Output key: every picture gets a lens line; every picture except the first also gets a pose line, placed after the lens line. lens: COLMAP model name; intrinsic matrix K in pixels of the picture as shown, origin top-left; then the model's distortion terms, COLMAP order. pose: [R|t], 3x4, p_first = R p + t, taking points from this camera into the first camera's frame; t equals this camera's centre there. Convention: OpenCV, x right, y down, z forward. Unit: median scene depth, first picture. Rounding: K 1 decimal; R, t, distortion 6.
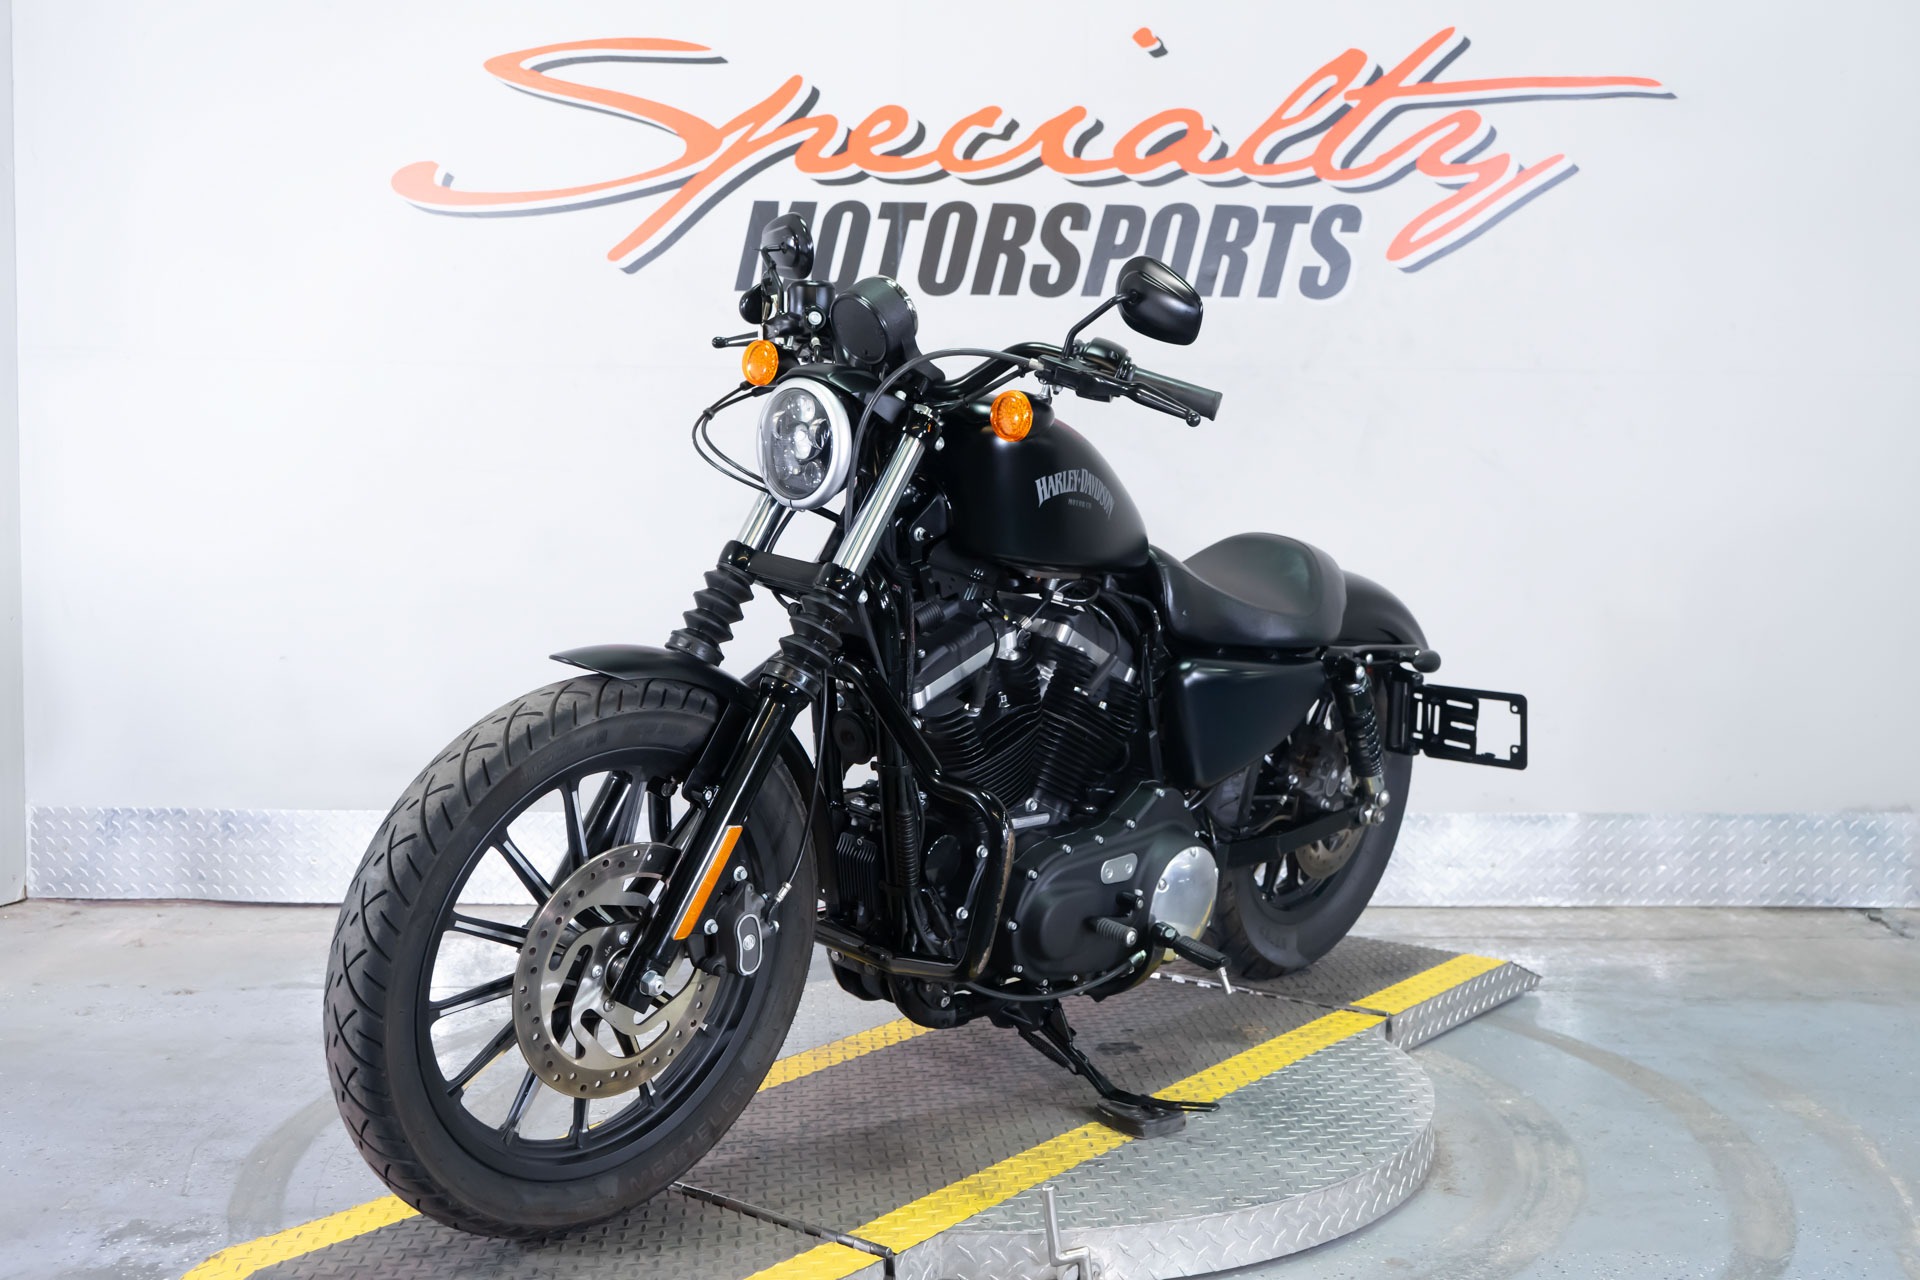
lens RADIAL K [[2037.5, 0, 966.8], [0, 2037.5, 639.7], [0, 0, 1]] dist [-0.002411, 0.000000]
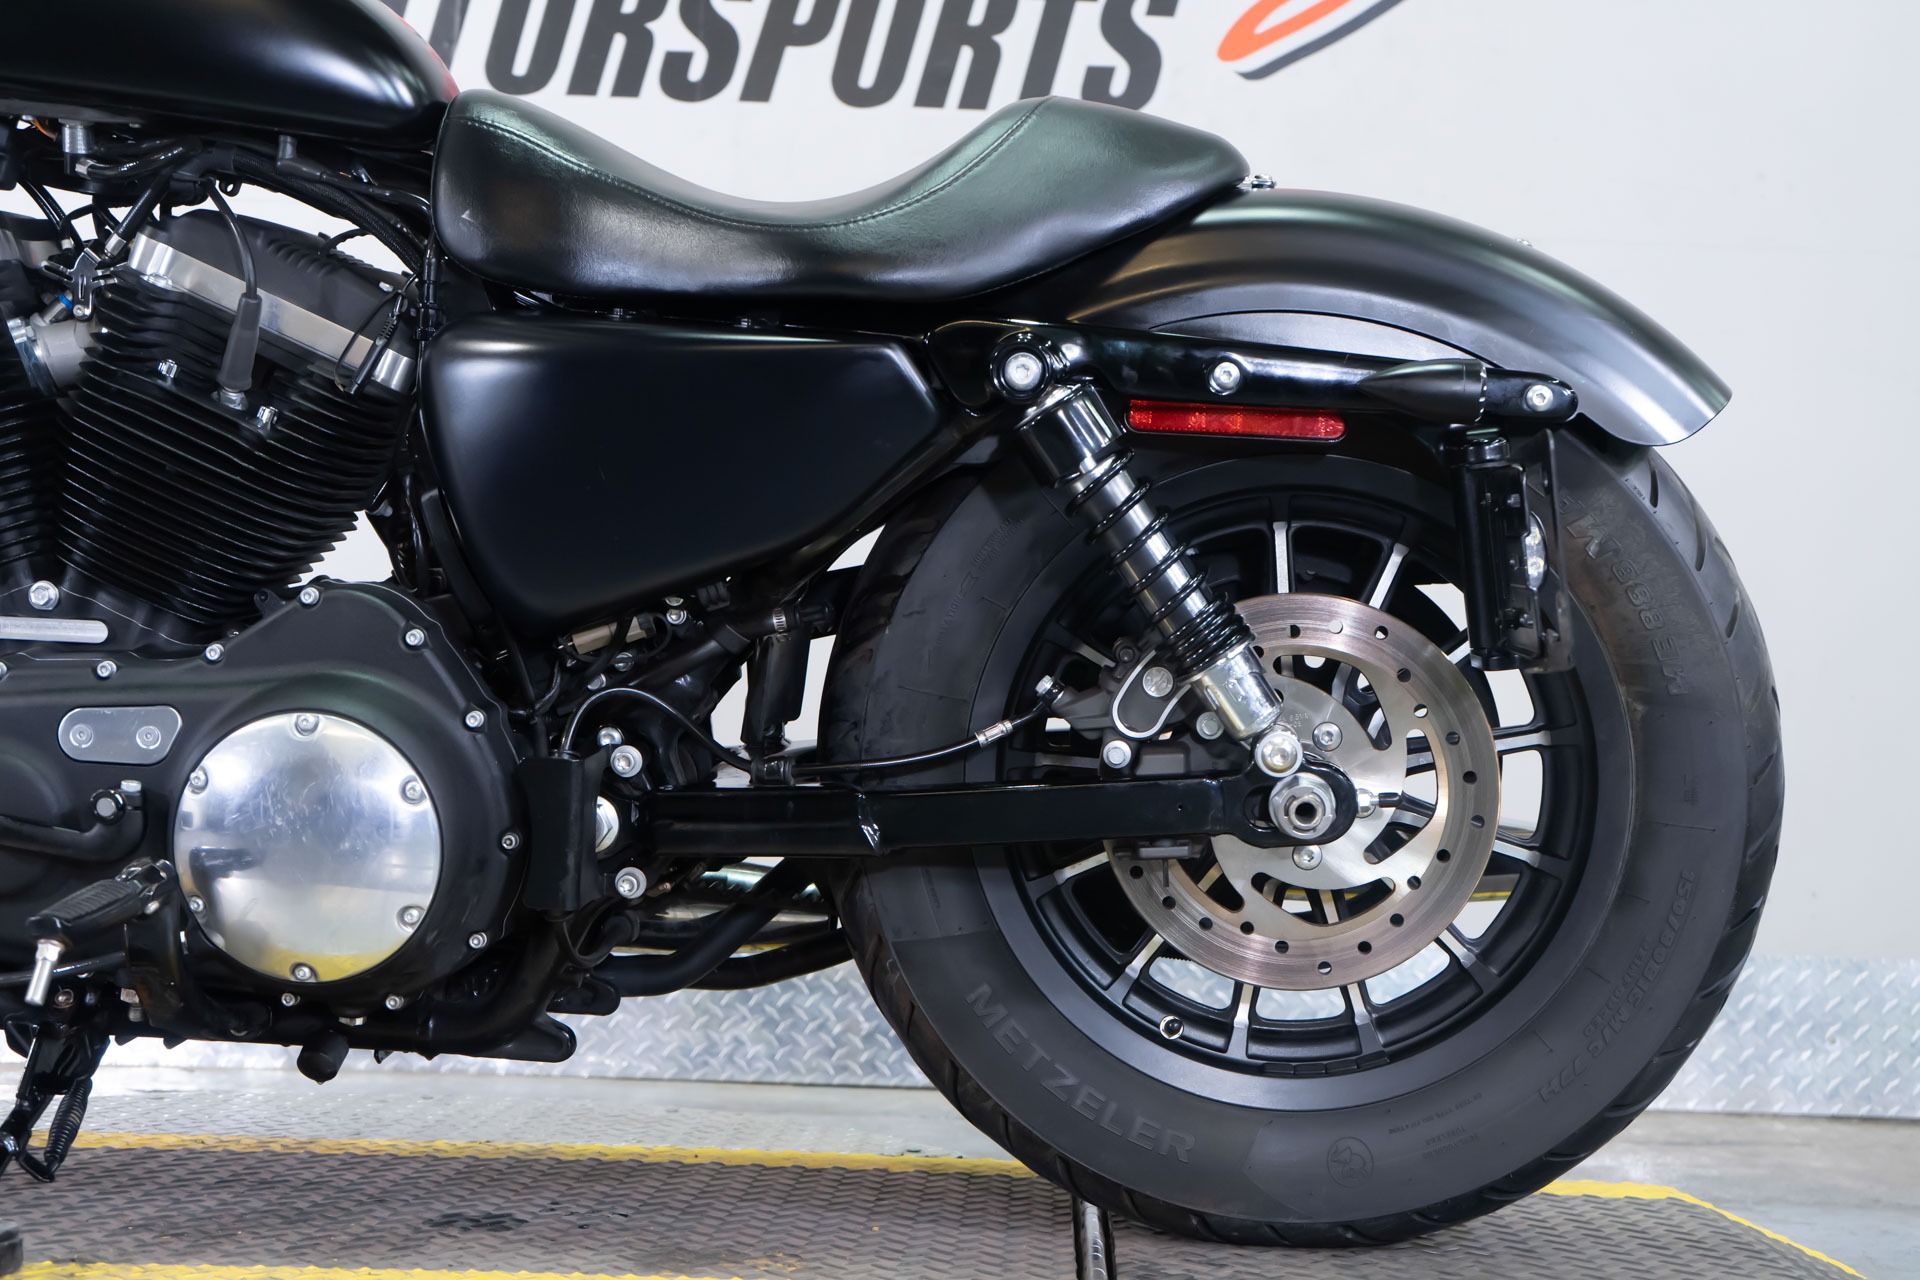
lens RADIAL K [[2434.1, 0, 959.7], [0, 2434.1, 643.6], [0, 0, 1]] dist [-0.011949, 0.000000]
pose [[0.999477, 0.032042, 0.004262, 0.127733], [-0.031044, 0.988256, -0.149623, 0.110730], [-0.009006, 0.149413, 0.988734, 0.274811]]
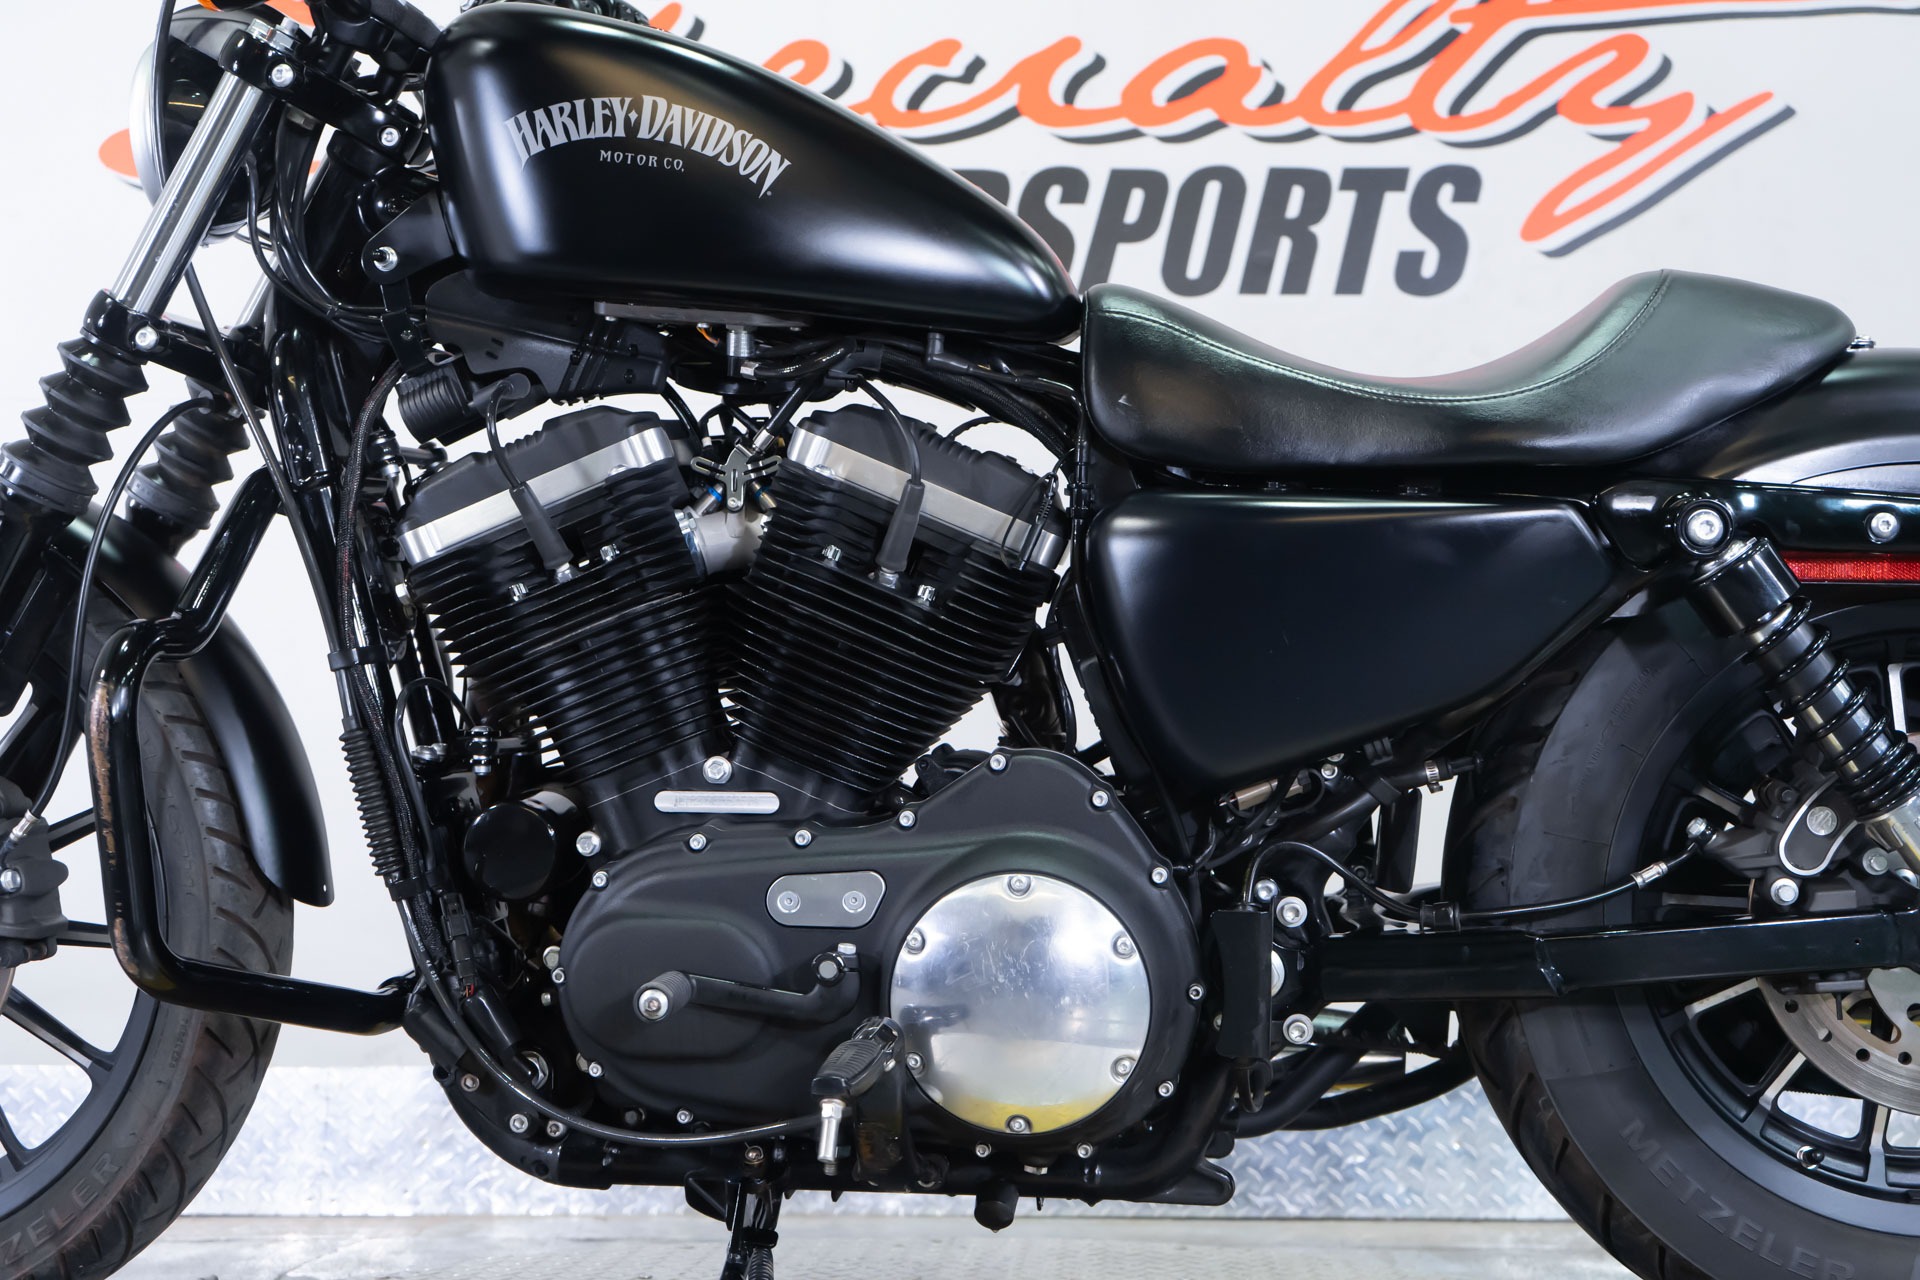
lens RADIAL K [[2256.5, 0, 946.2], [0, 2256.5, 628.8], [0, 0, 1]] dist [0.005507, 0.000000]
pose [[0.999425, 0.000286, -0.033919, 0.038304], [-0.007782, 0.975222, -0.221093, 0.110577], [0.033015, 0.221230, 0.974663, 0.281636]]
